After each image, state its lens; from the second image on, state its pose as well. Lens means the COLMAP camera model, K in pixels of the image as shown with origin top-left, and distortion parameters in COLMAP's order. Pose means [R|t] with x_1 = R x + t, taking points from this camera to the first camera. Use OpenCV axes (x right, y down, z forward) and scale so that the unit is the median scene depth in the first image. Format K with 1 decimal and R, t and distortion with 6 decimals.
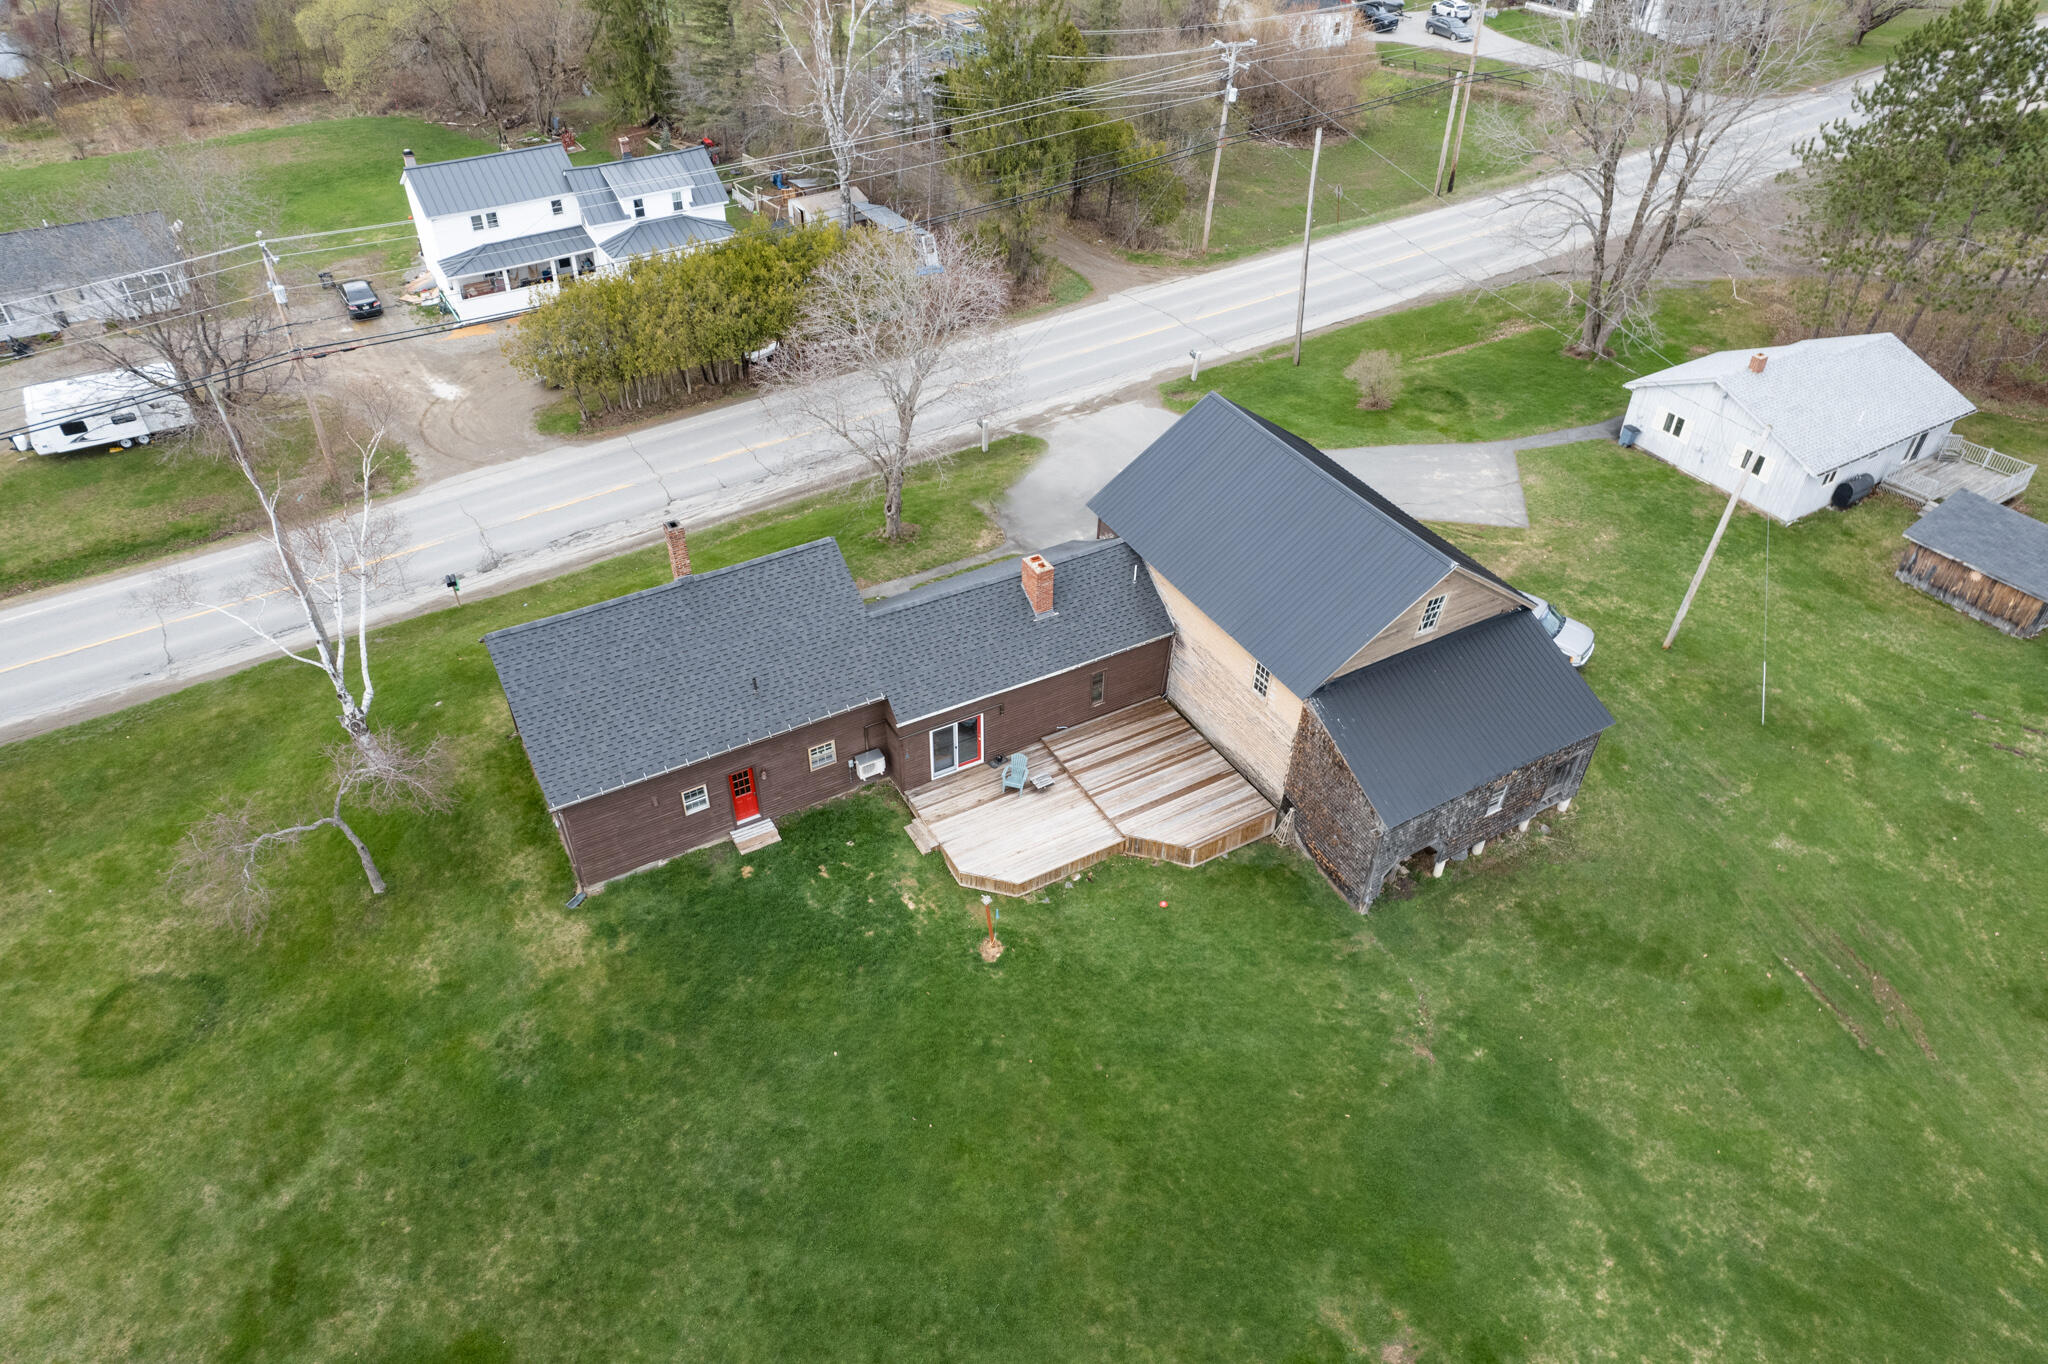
lens RADIAL K [[1319.6, 0, 1026.1], [0, 1319.6, 687.2], [0, 0, 1]] dist [-0.085653, 0.080009]
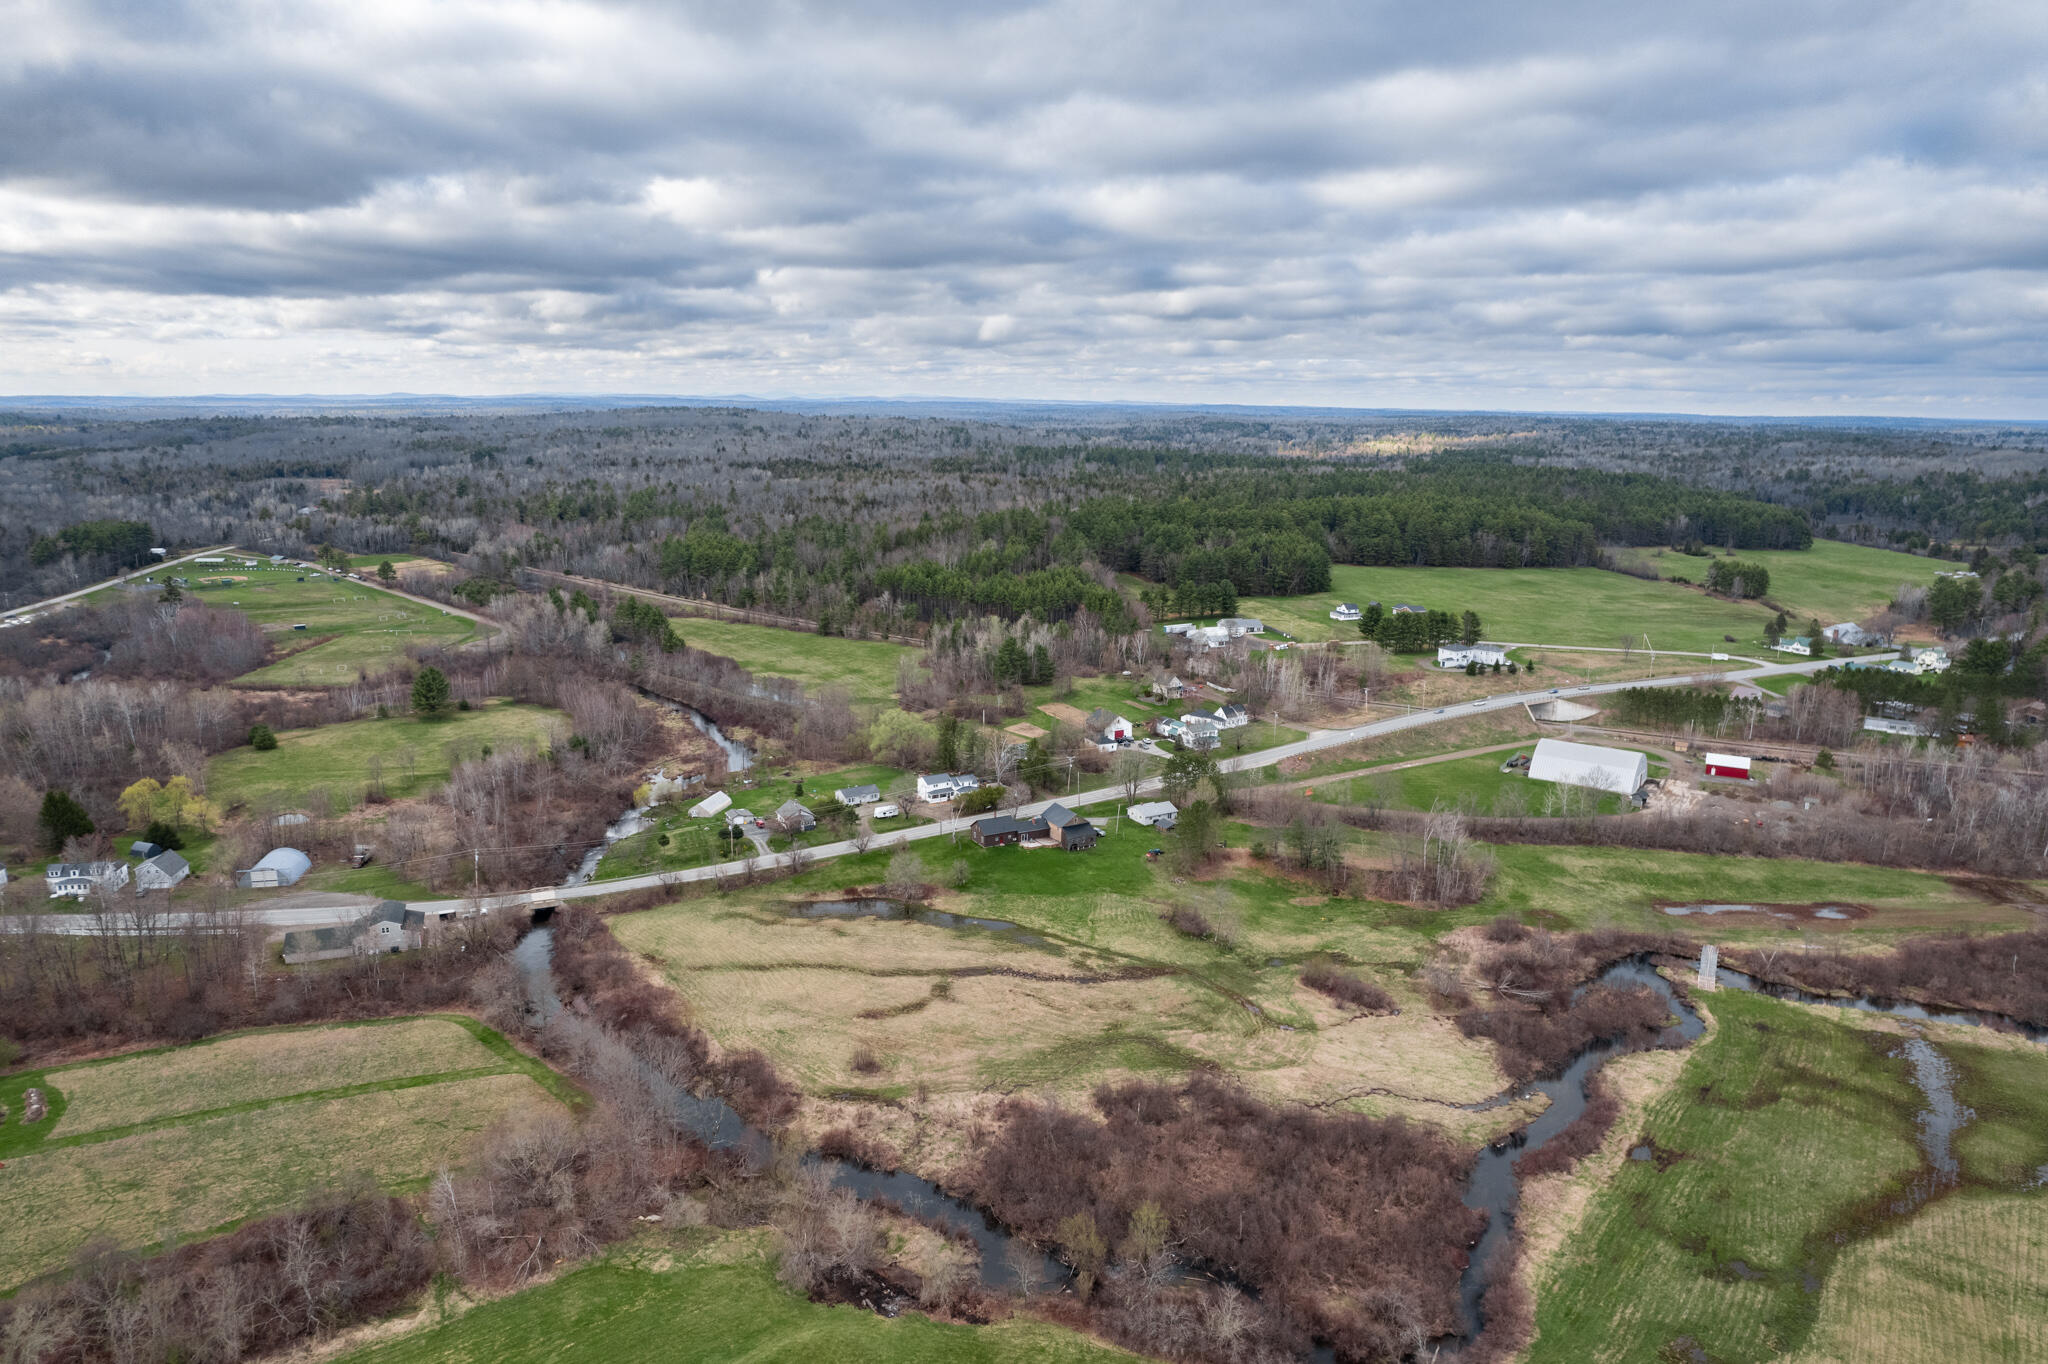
lens RADIAL K [[1319.6, 0, 1026.1], [0, 1319.6, 687.2], [0, 0, 1]] dist [-0.085653, 0.080009]
pose [[0.999887, 0.001080, -0.014999, 0.067461], [-0.007641, 0.895560, -0.444875, 2.292578], [0.012952, 0.444939, 0.895467, -5.492014]]
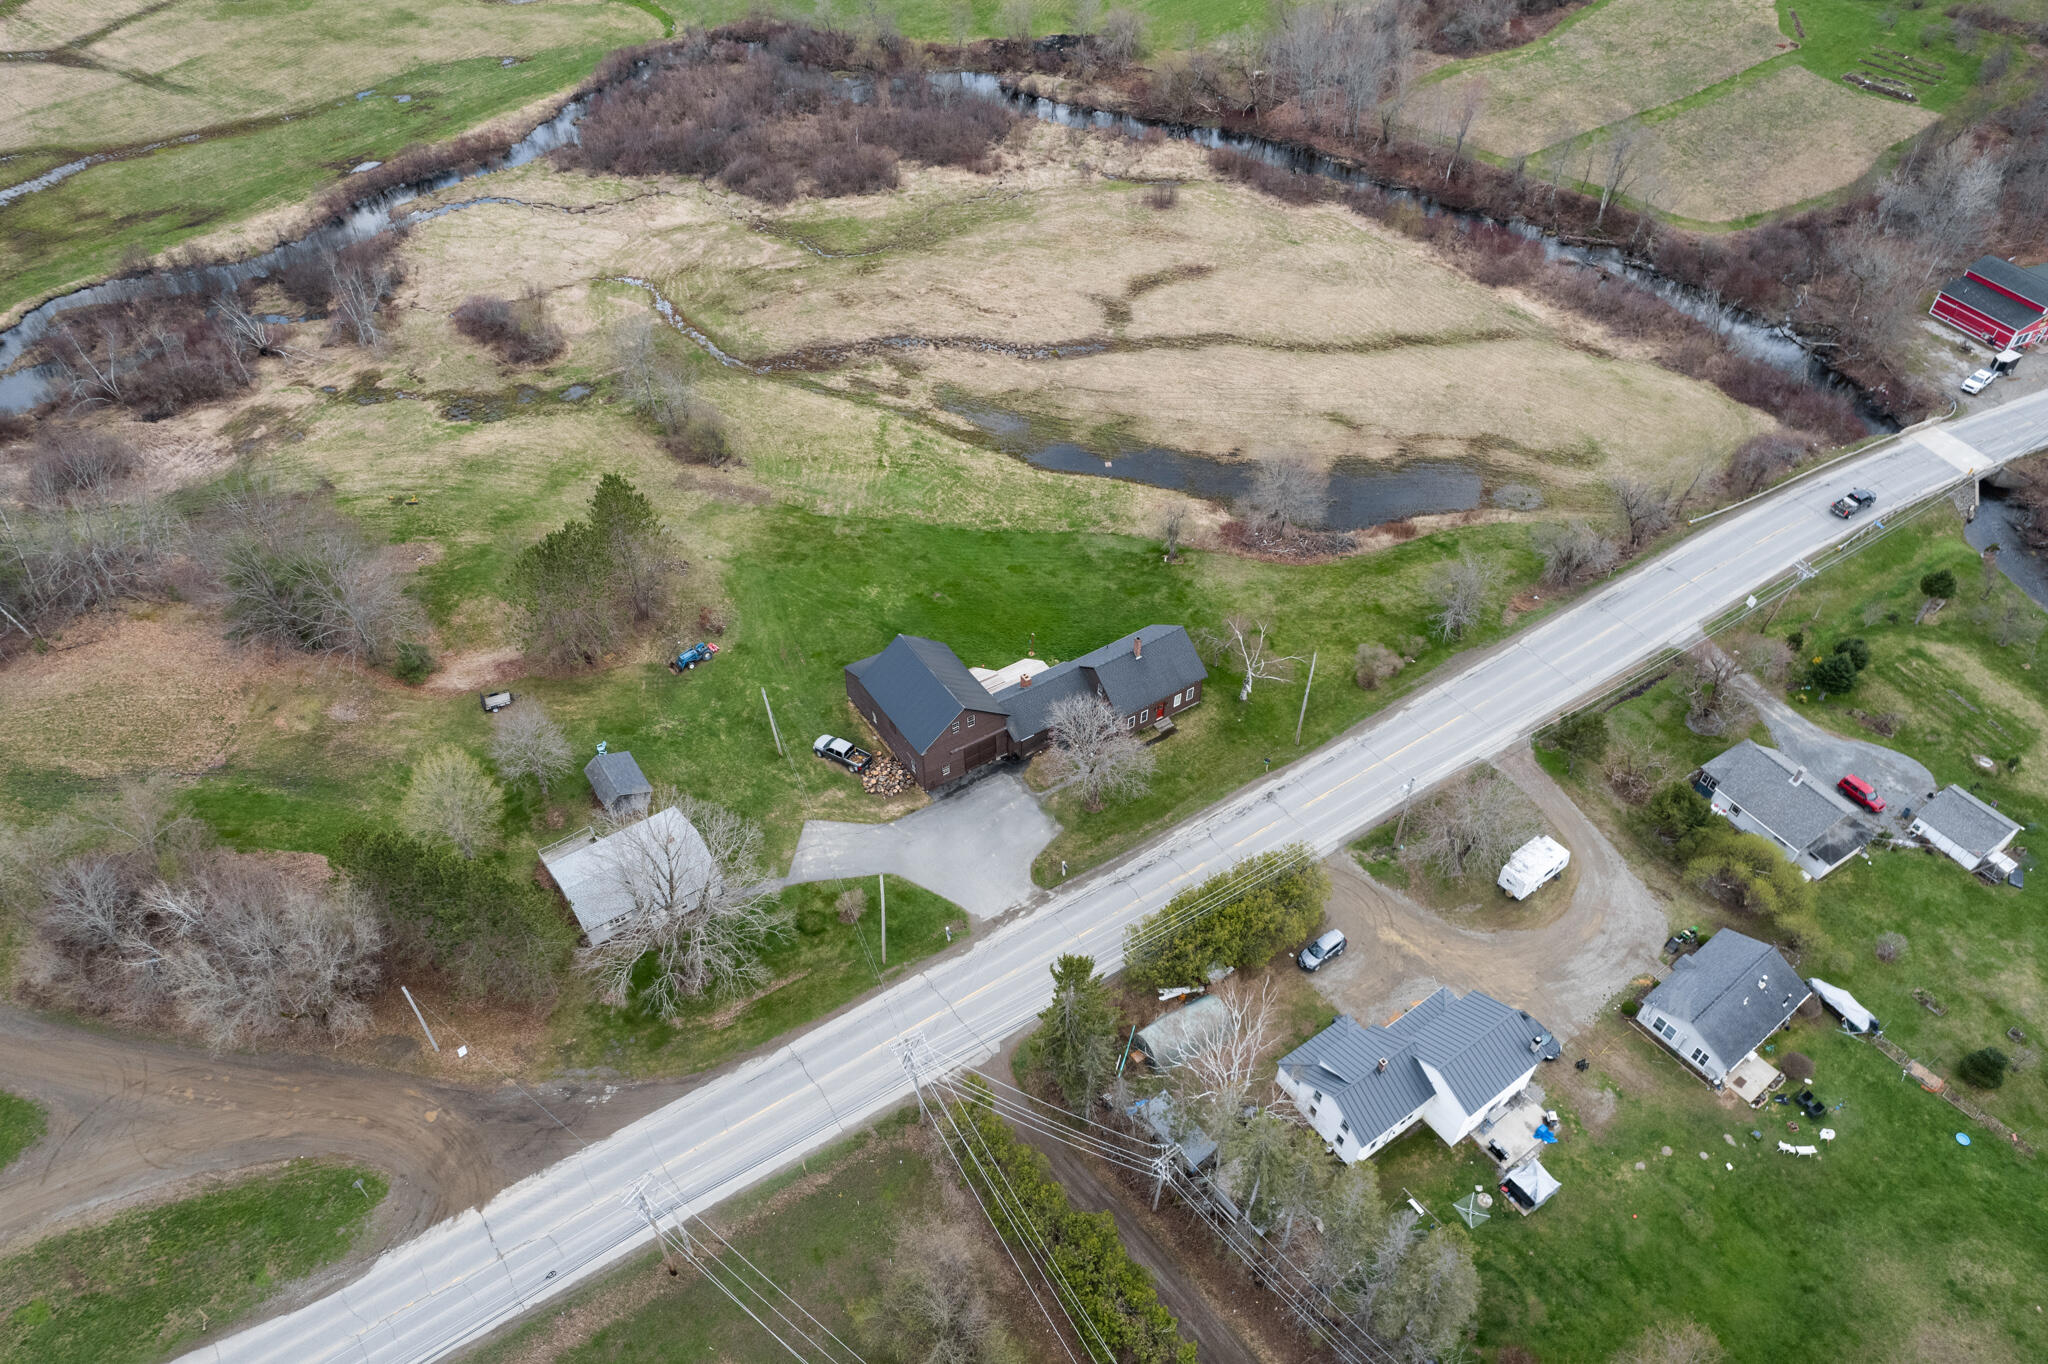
lens RADIAL K [[1387.7, 0, 1027.5], [0, 1387.7, 689.6], [0, 0, 1]] dist [-0.080277, 0.077791]
pose [[-0.997651, 0.030383, -0.061388, 0.149438], [-0.057090, 0.126347, 0.990342, -2.407822], [0.037845, 0.991521, -0.124316, 1.066809]]
